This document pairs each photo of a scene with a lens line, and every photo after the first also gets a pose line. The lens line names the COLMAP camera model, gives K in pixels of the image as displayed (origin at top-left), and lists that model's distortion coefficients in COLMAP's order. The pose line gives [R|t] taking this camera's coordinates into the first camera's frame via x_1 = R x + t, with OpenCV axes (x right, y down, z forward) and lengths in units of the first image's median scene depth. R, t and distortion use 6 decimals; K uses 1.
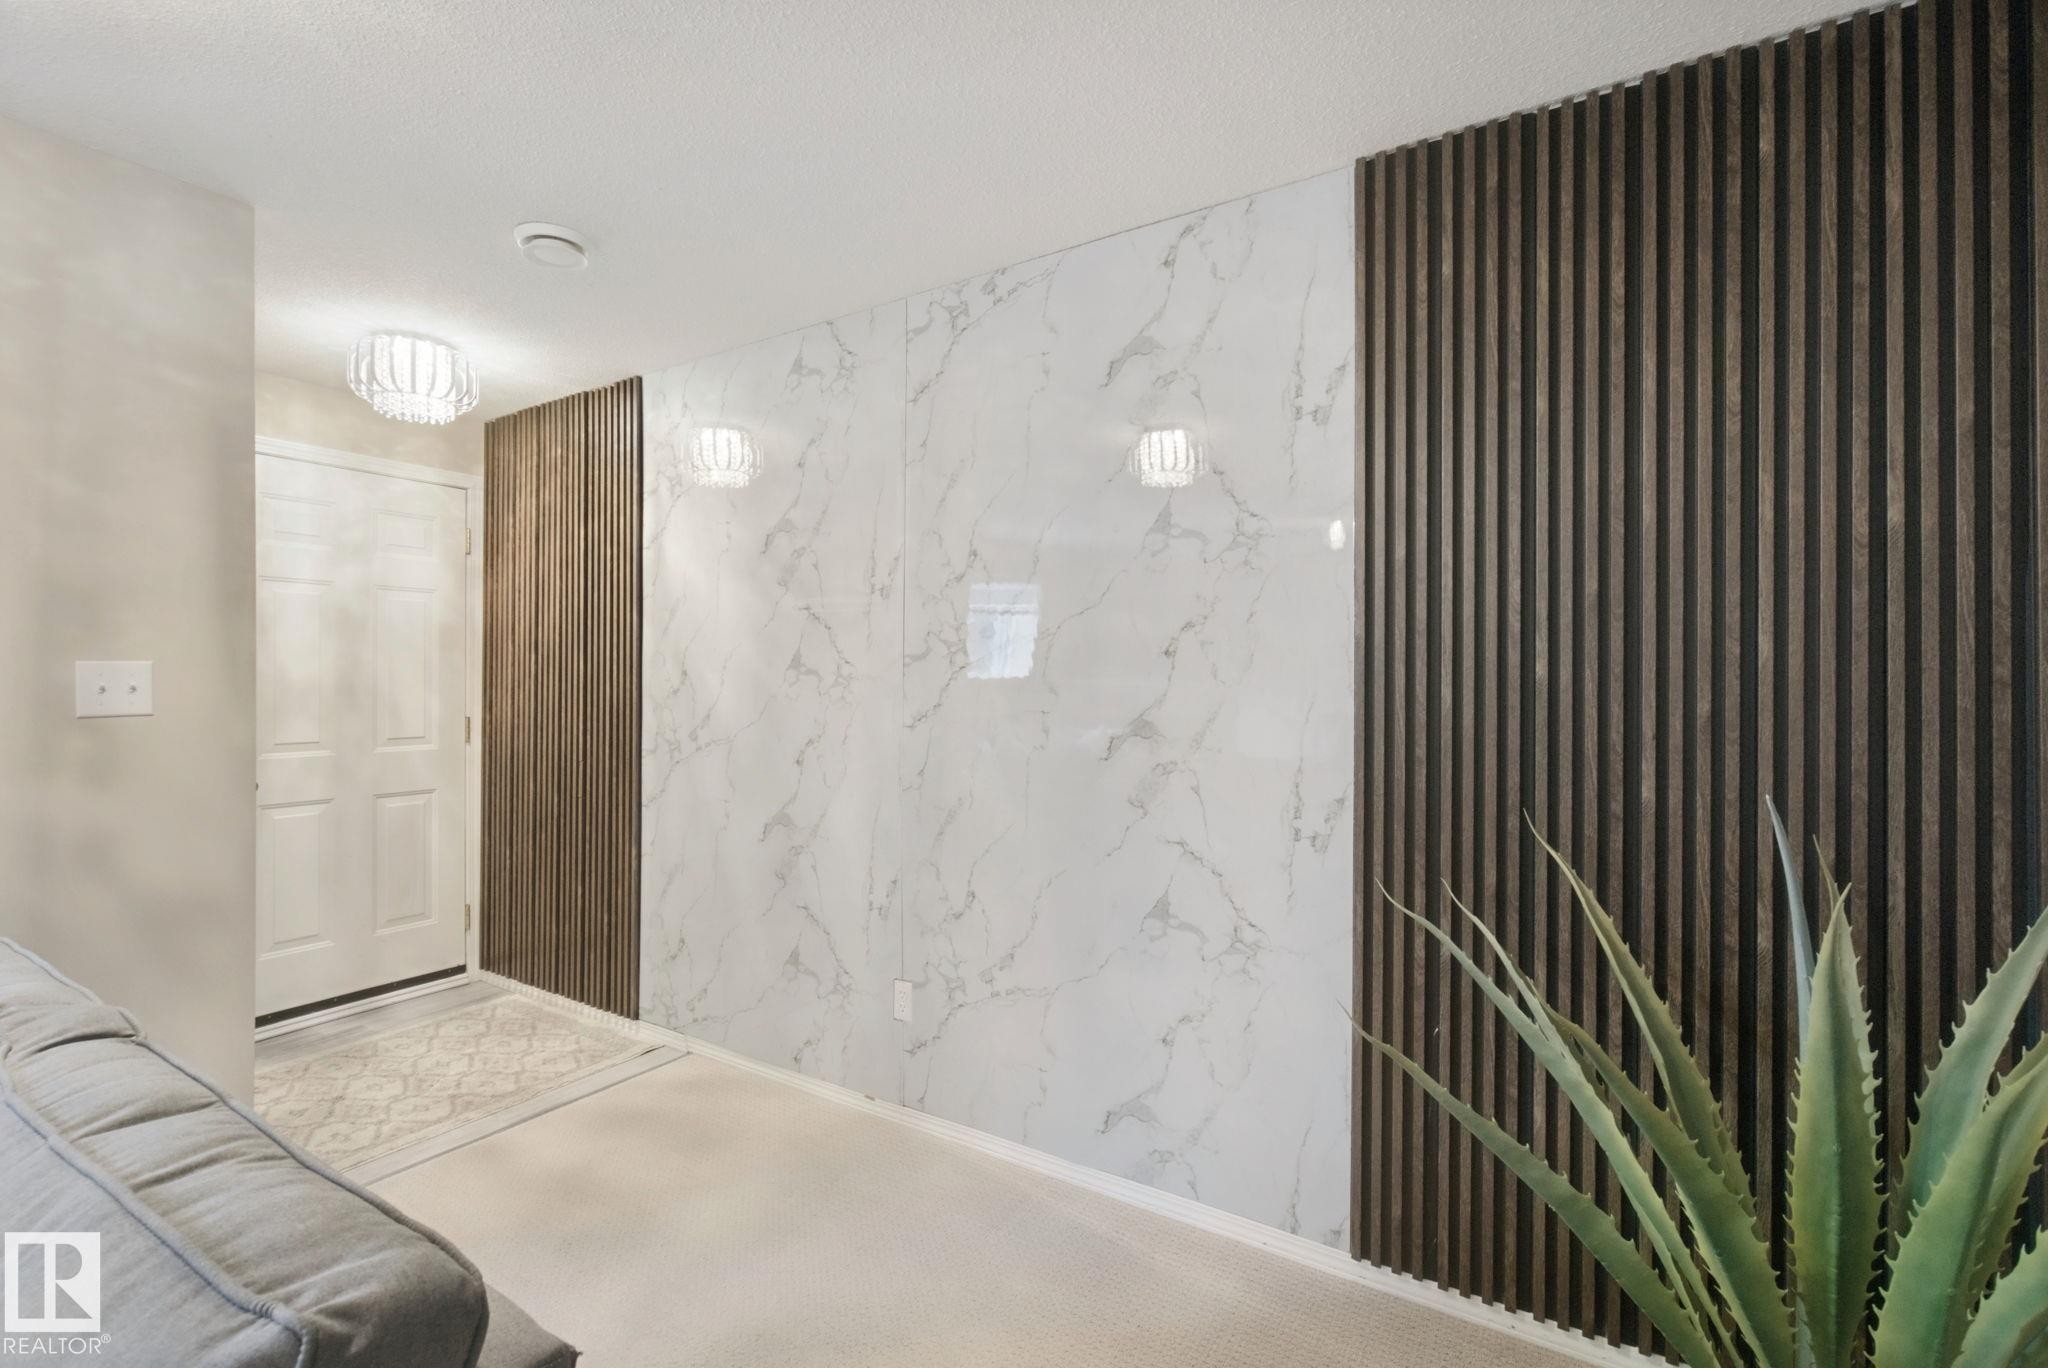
lens RADIAL K [[876.4, 0, 1024.0], [0, 876.4, 684.0], [0, 0, 1]] dist [-0.001354, -0.000178]
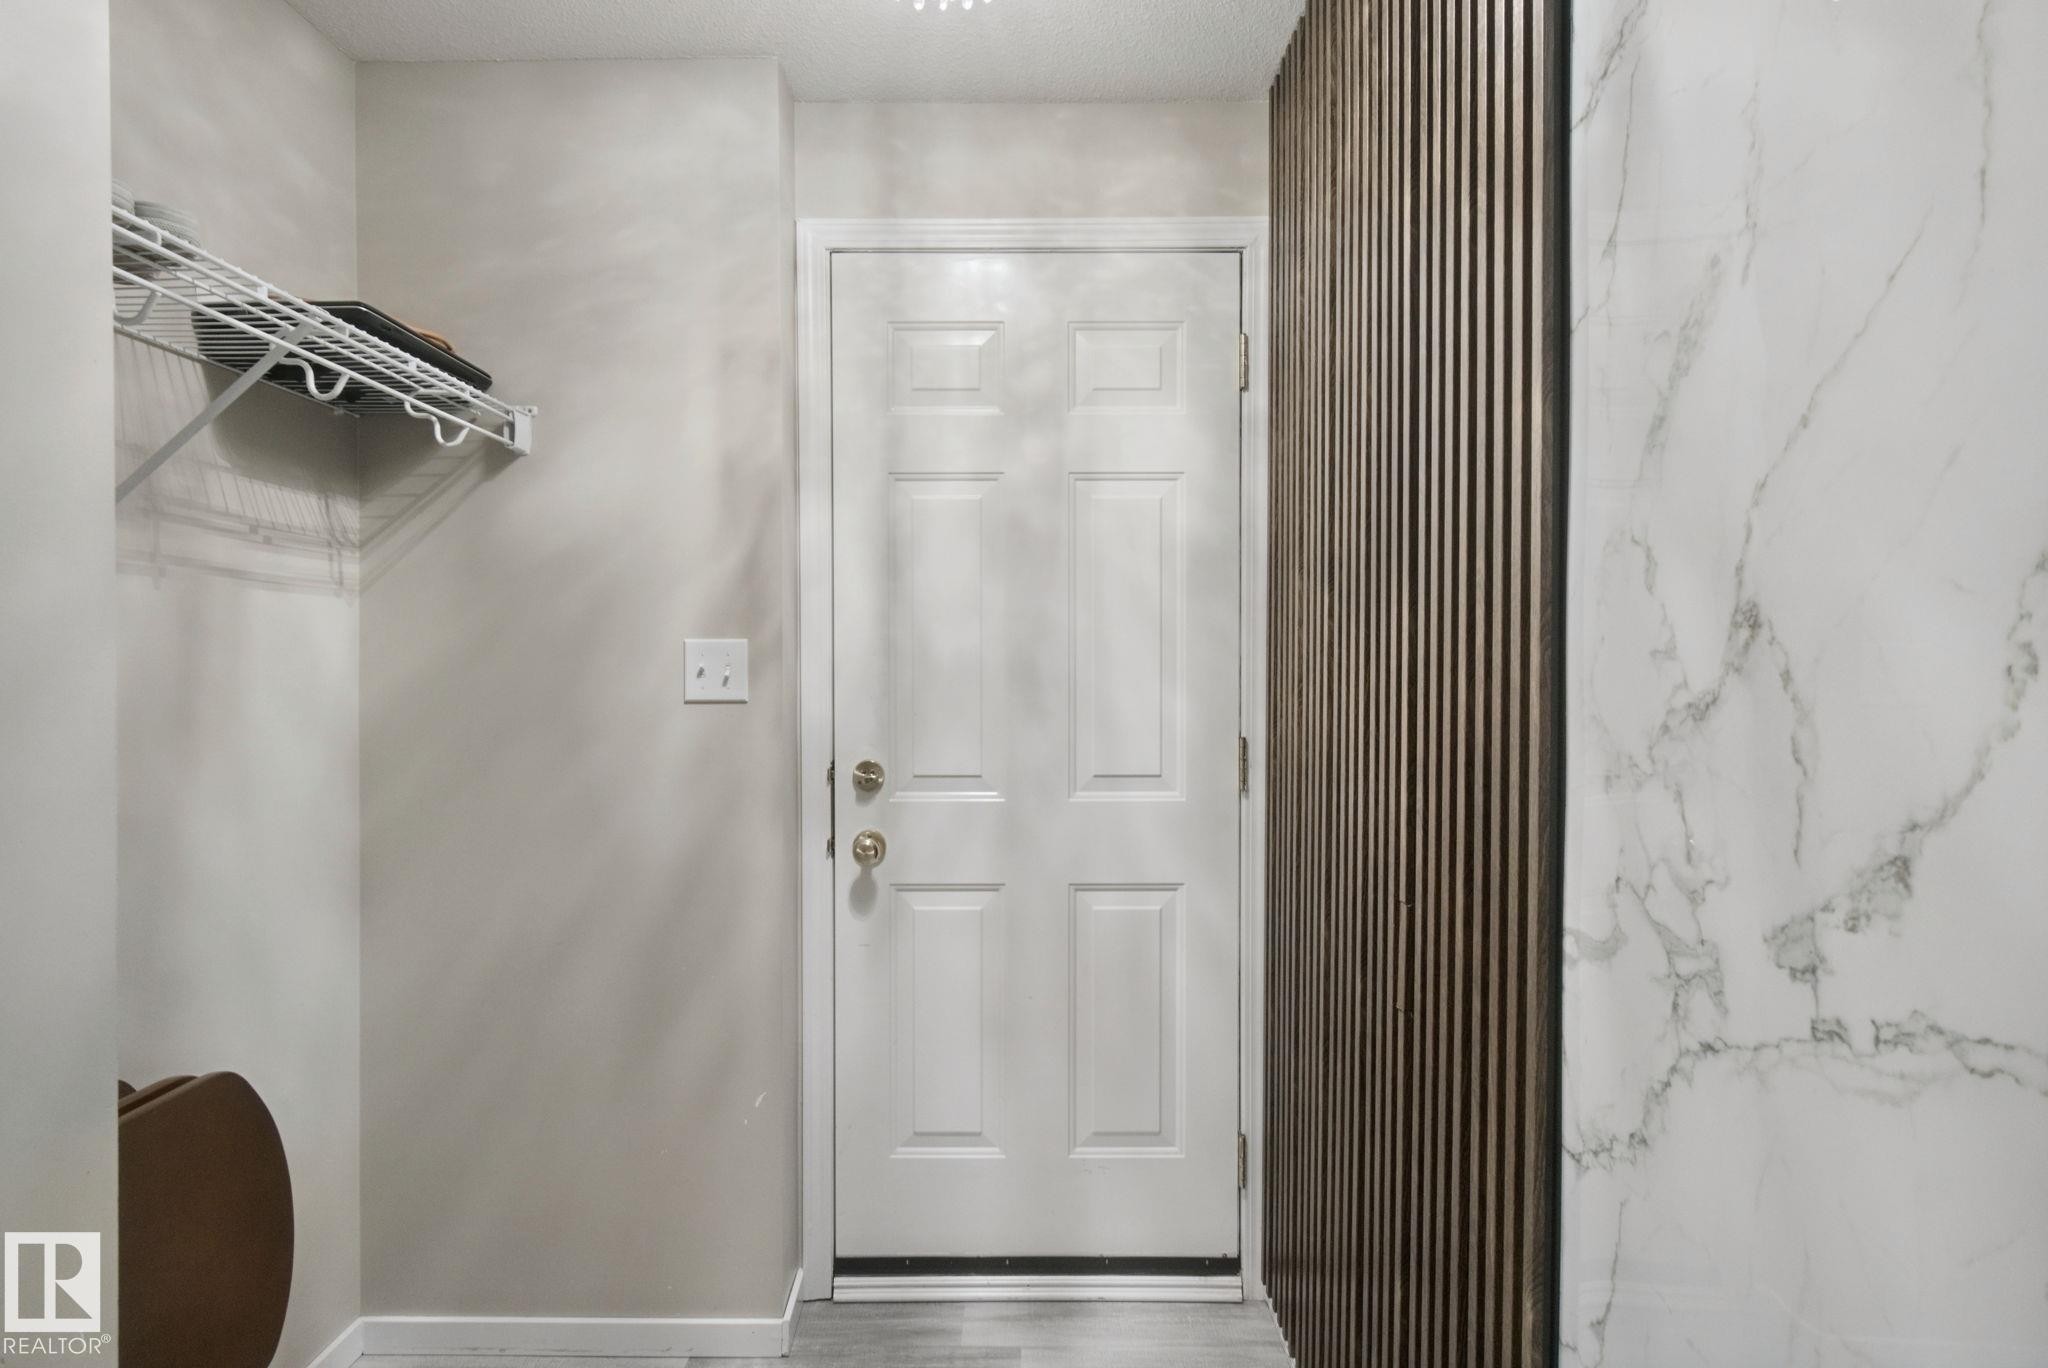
lens RADIAL K [[1017.2, 0, 1023.6], [0, 1017.2, 674.3], [0, 0, 1]] dist [-0.000391, -0.000255]
pose [[0.517705, 0.008547, -0.855516, -0.246831], [-0.001175, 0.999956, 0.009279, -0.001442], [0.855558, -0.003798, 0.517693, 0.664170]]
